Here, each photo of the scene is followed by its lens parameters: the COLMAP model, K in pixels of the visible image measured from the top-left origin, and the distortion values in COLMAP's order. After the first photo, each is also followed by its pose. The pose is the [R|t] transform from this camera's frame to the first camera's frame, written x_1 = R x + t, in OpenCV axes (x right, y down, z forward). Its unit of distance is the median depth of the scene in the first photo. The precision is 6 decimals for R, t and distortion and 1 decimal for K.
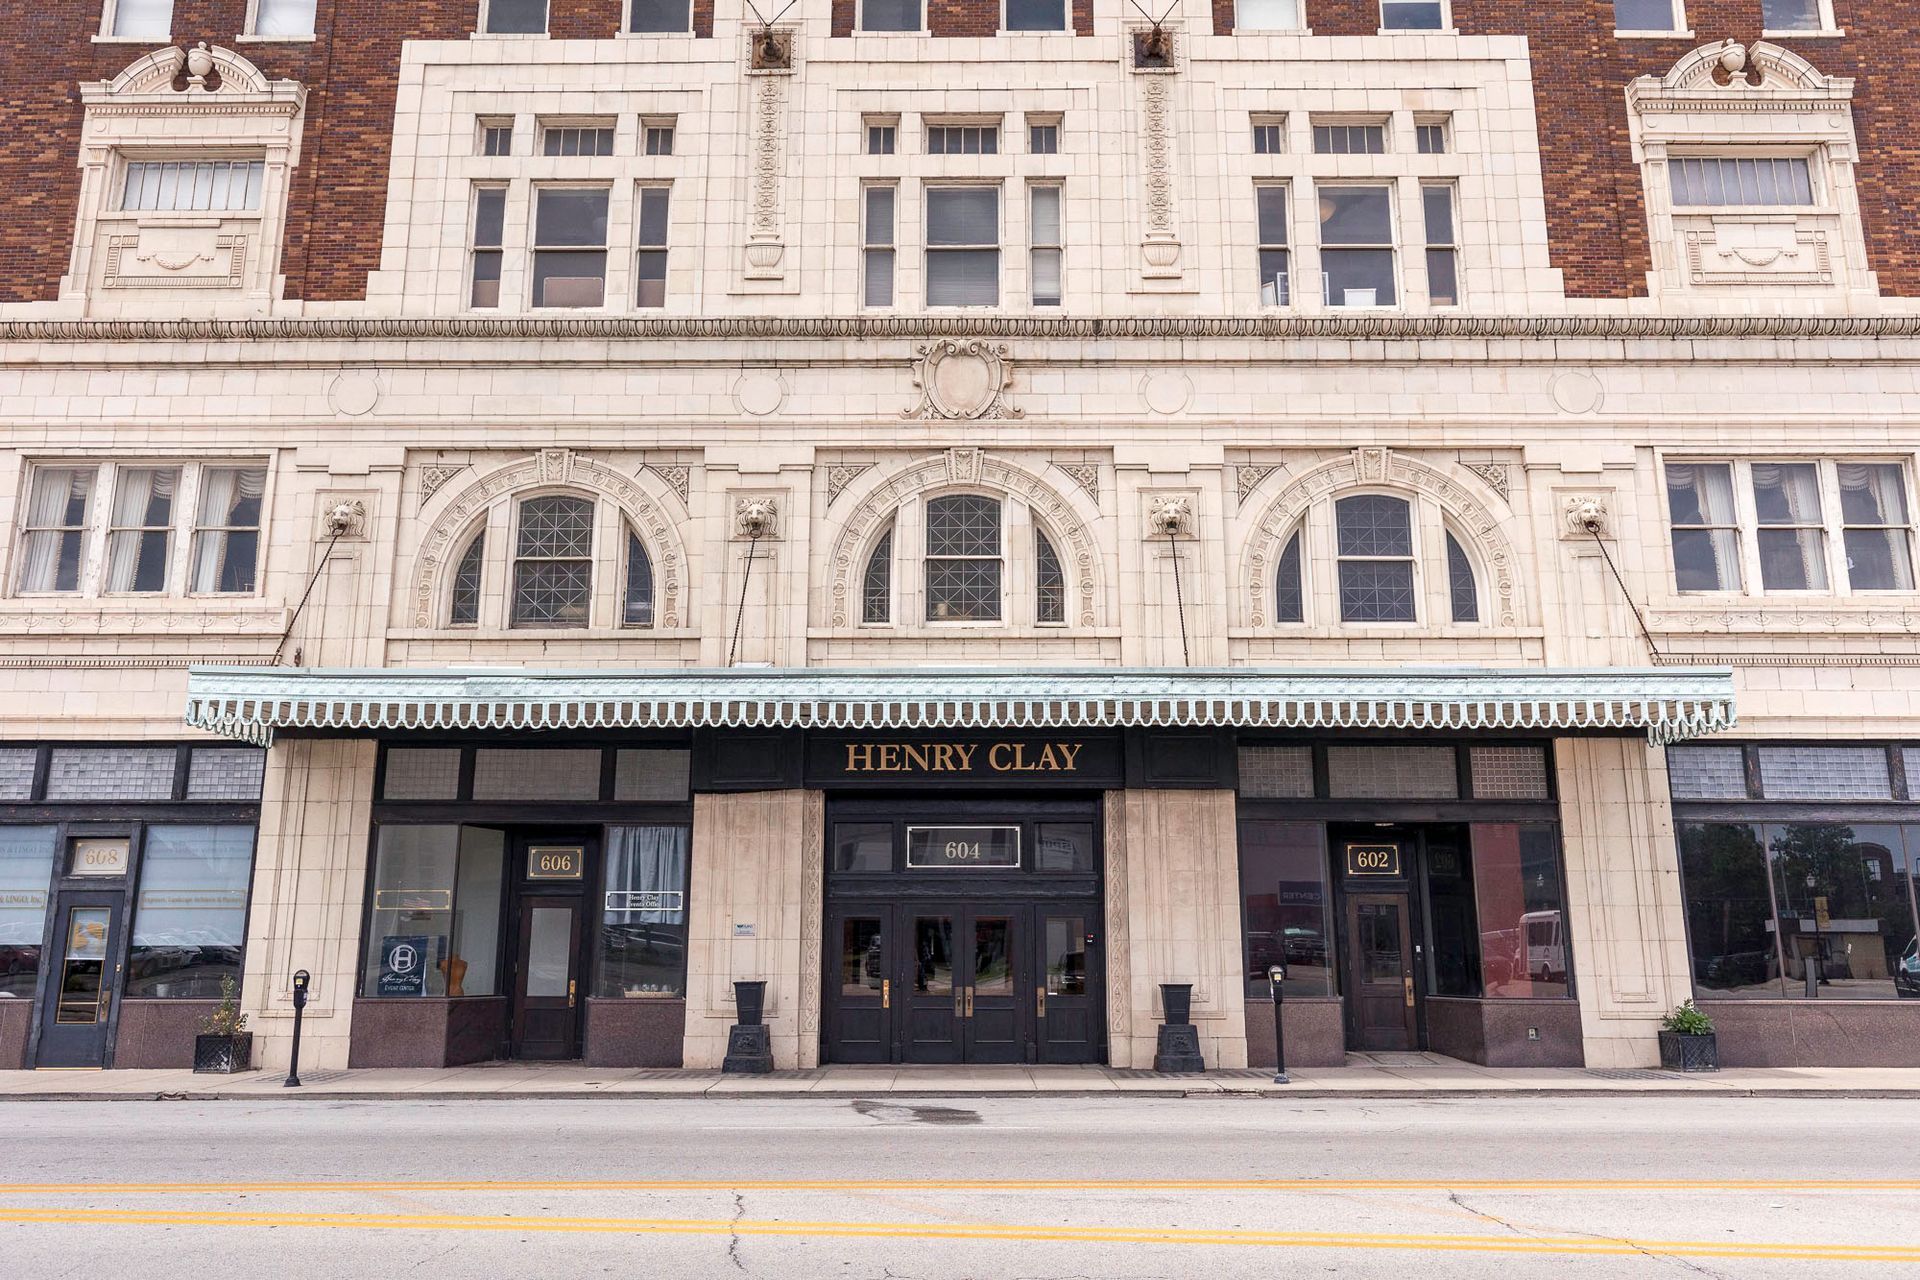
lens RADIAL K [[1375.5, 0, 947.4], [0, 1375.5, 634.6], [0, 0, 1]] dist [-0.003126, -0.000059]
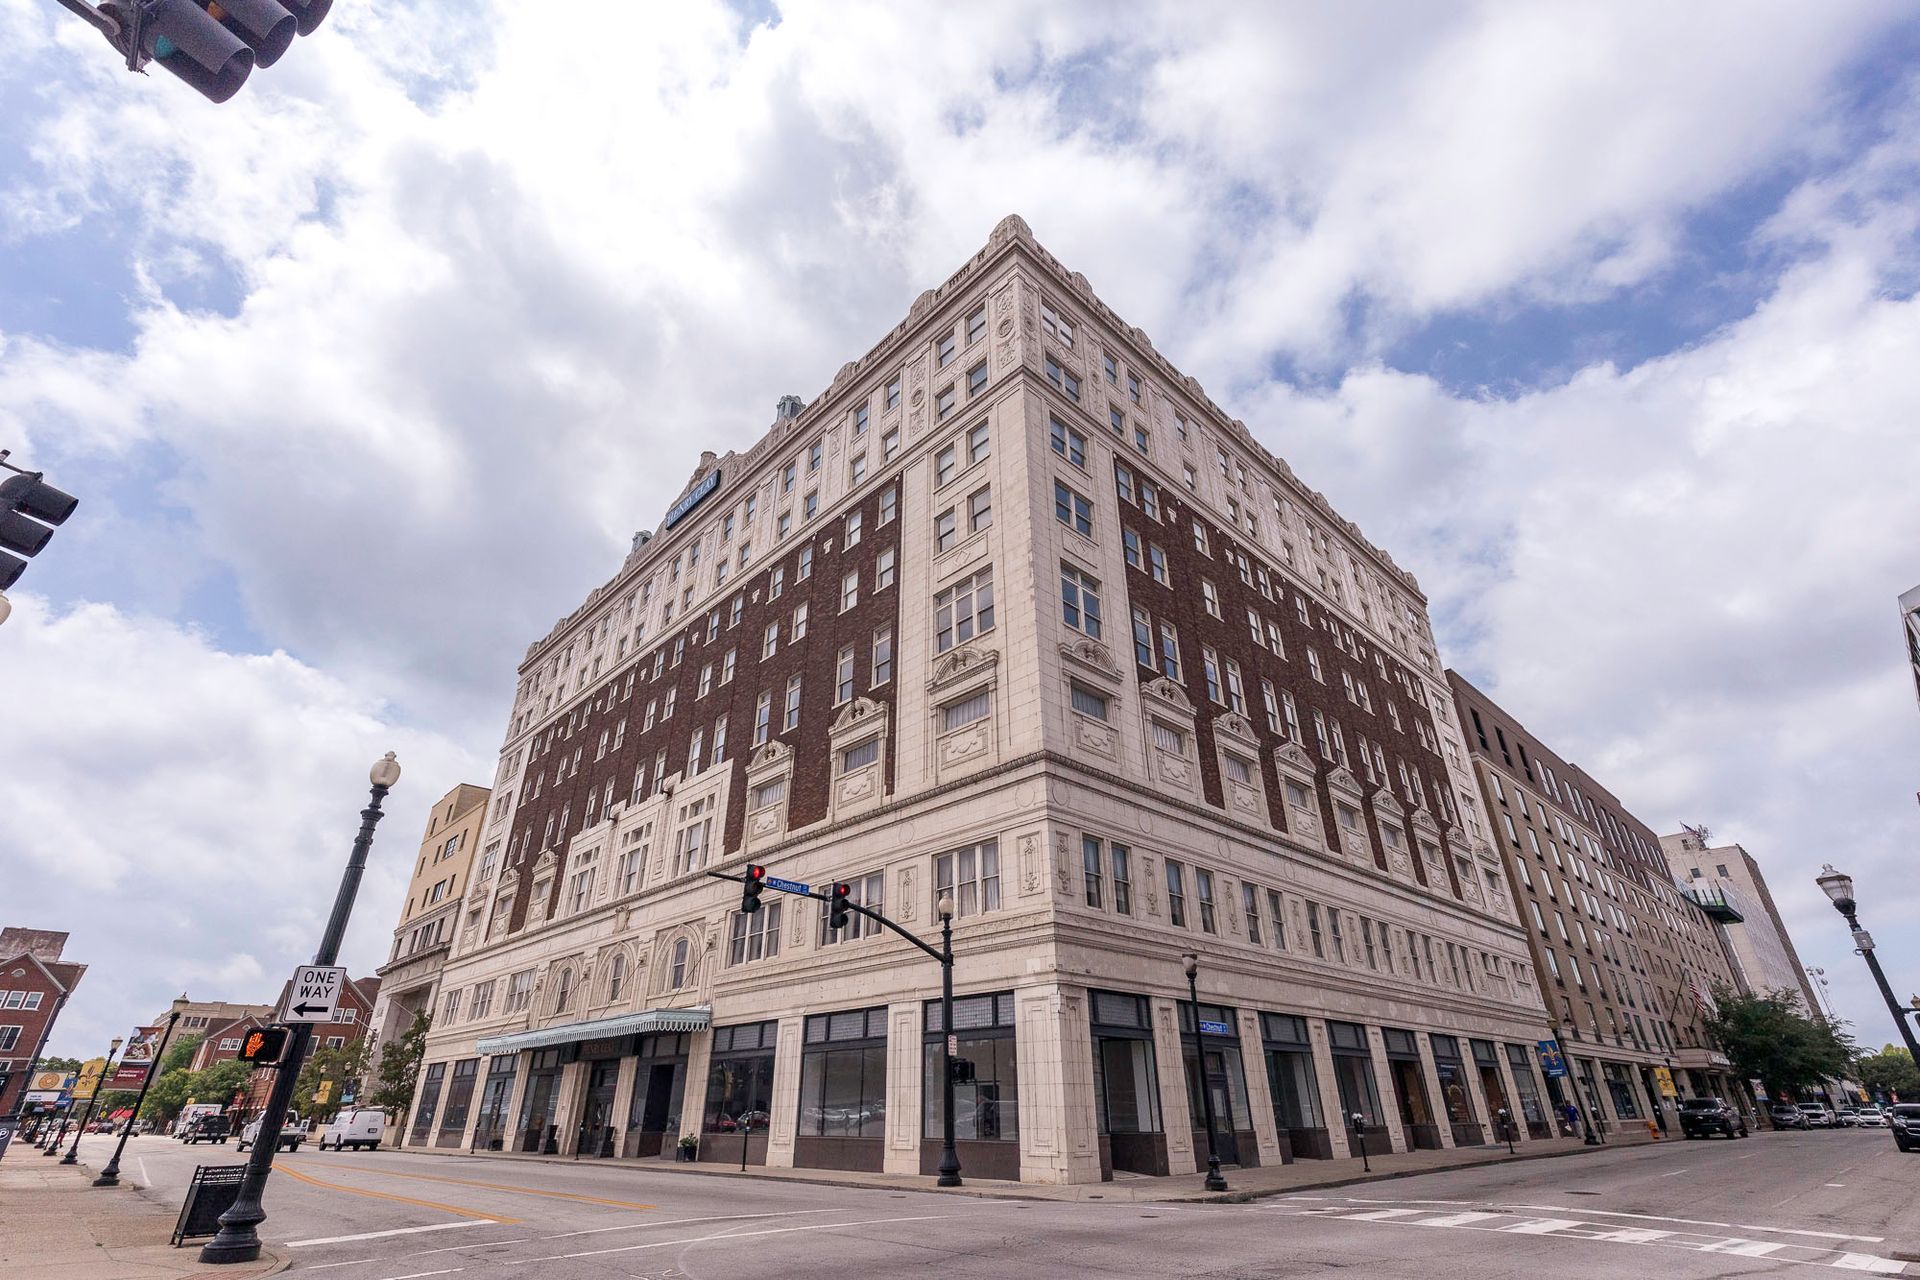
lens RADIAL K [[880.2, 0, 957.1], [0, 880.2, 599.4], [0, 0, 1]] dist [0.001546, -0.000161]
pose [[0.690247, -0.369580, -0.622069, 1.049580], [0.172055, 0.918891, -0.355015, -0.000709], [0.702820, 0.138018, 0.697850, -0.005967]]
